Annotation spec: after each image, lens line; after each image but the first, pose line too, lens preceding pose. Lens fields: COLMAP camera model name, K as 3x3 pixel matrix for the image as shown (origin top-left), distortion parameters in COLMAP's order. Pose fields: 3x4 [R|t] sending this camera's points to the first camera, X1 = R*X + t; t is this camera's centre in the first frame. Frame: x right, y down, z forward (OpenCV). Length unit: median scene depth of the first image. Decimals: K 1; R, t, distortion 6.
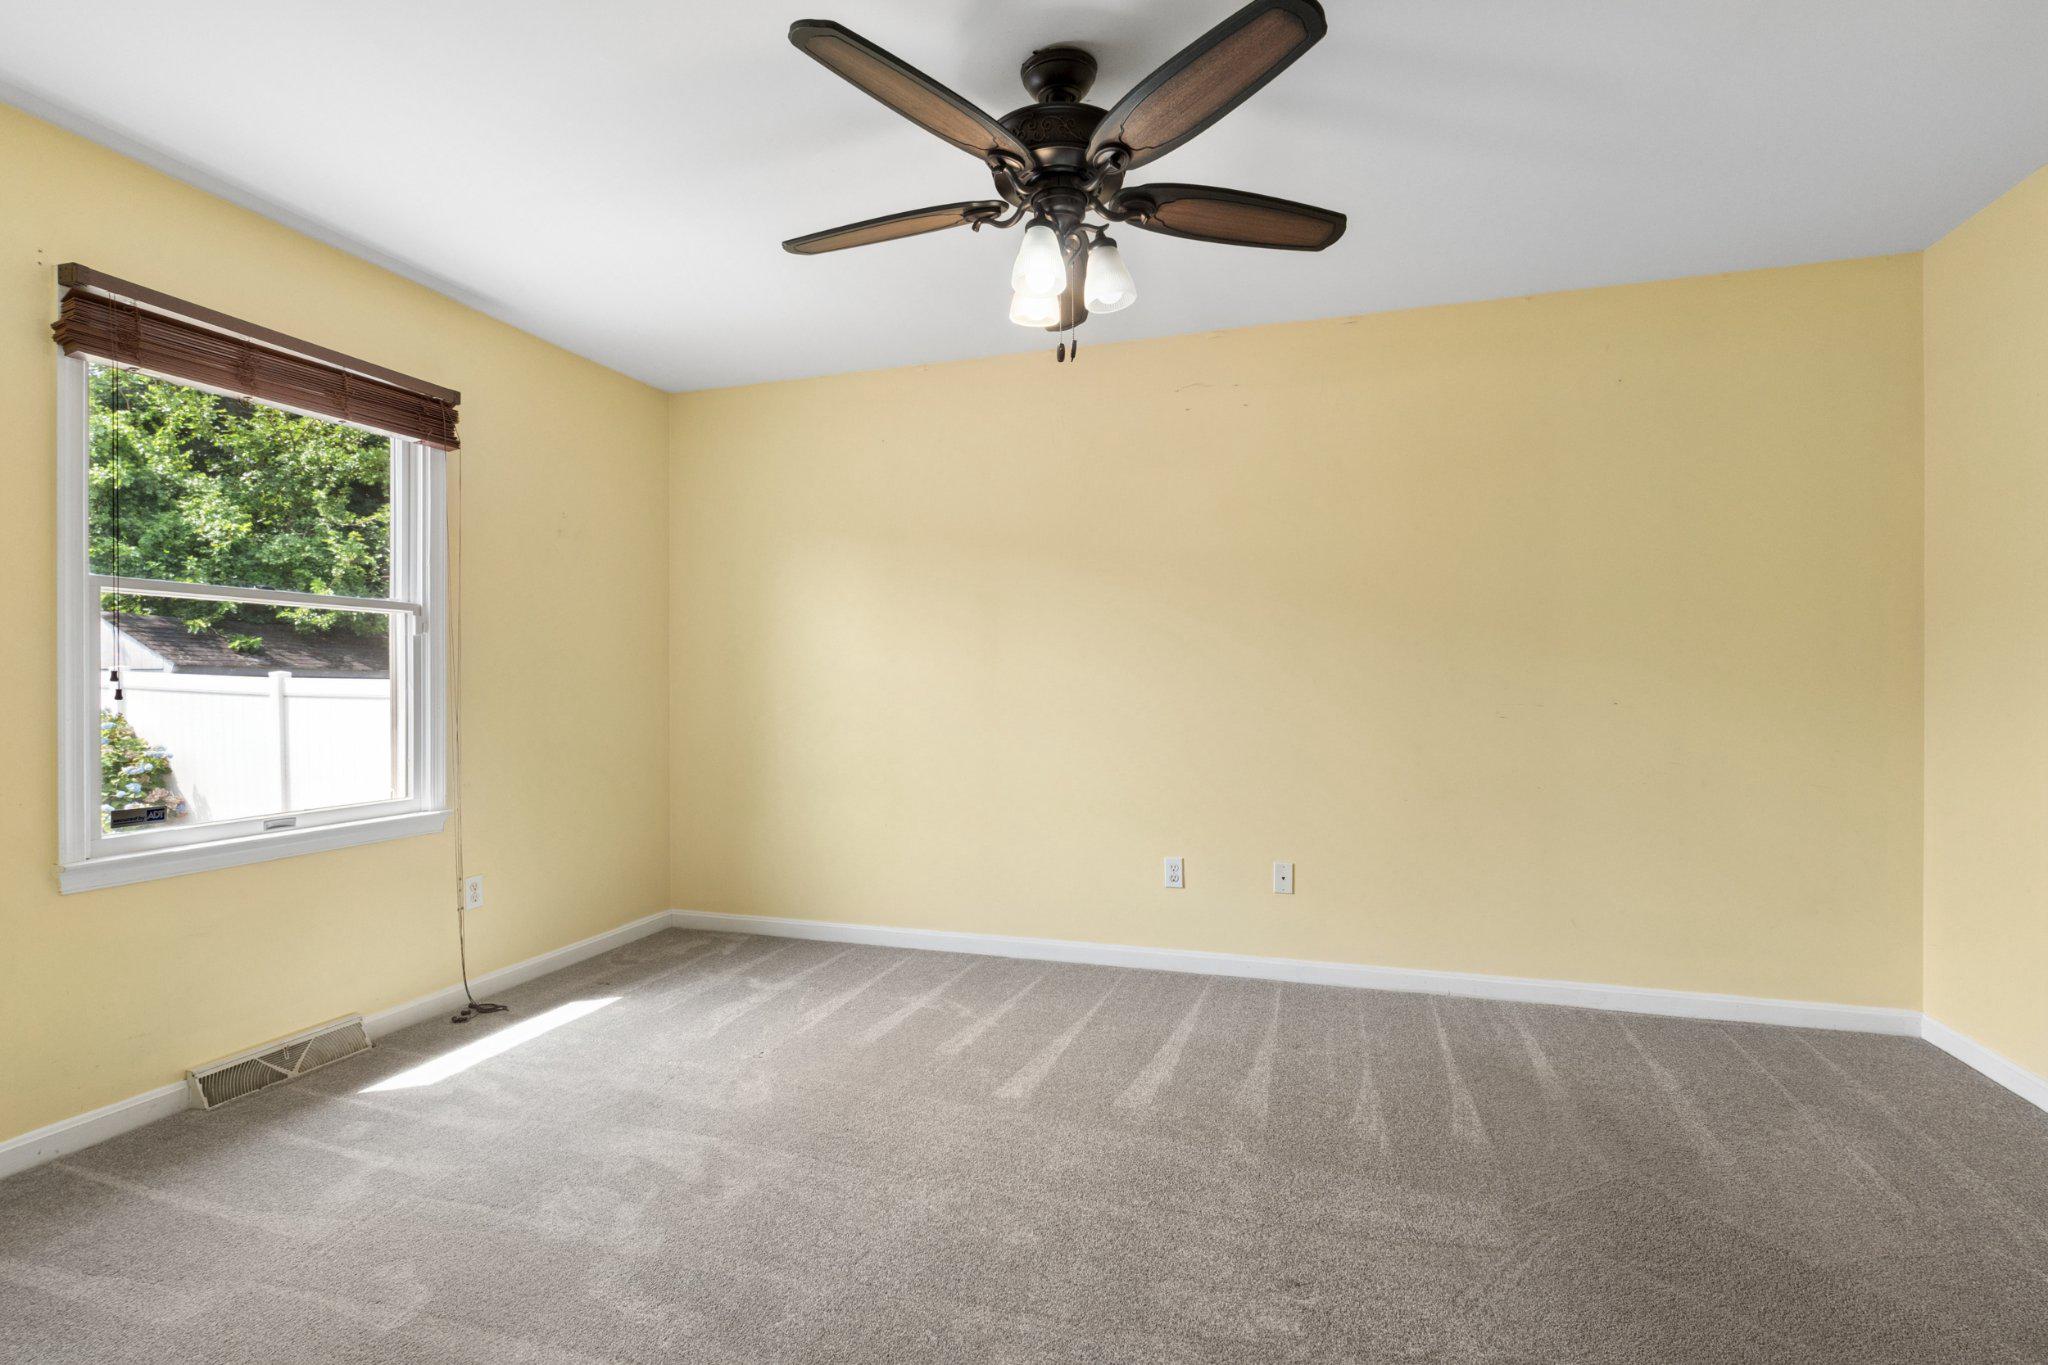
lens RADIAL K [[941.6, 0, 1024.3], [0, 941.6, 674.2], [0, 0, 1]] dist [-0.005700, -0.000363]
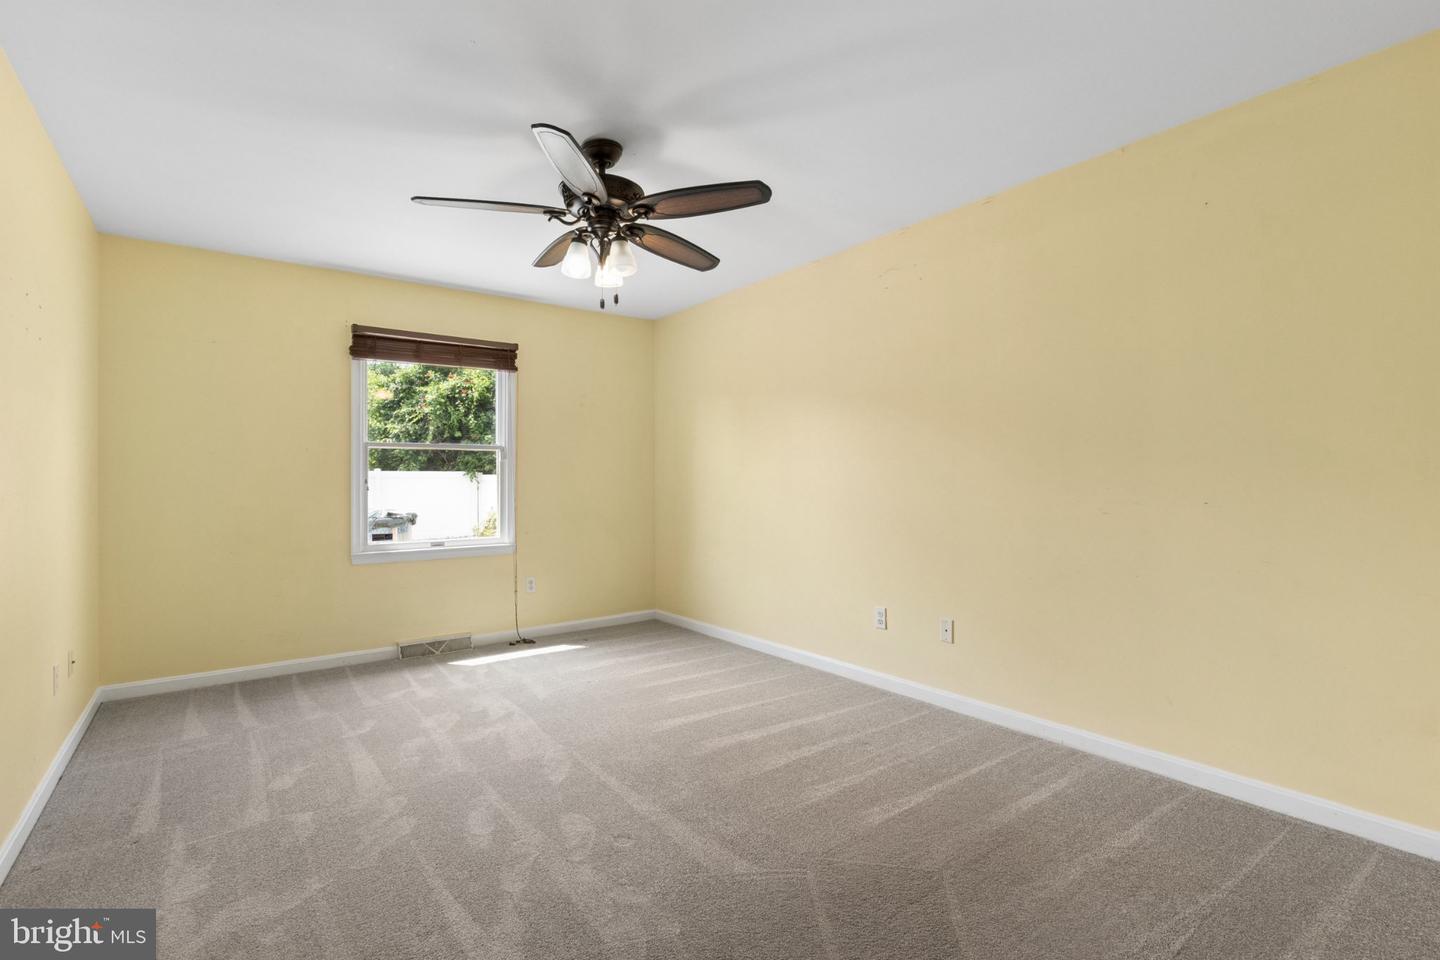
lens RADIAL K [[664.3, 0, 719.9], [0, 664.3, 464.8], [0, 0, 1]] dist [-0.004157, 0.000412]
pose [[0.814303, -0.015298, -0.580238, 0.696084], [0.008148, 0.999855, -0.014926, -0.006434], [0.580383, 0.007426, 0.814310, 0.064852]]
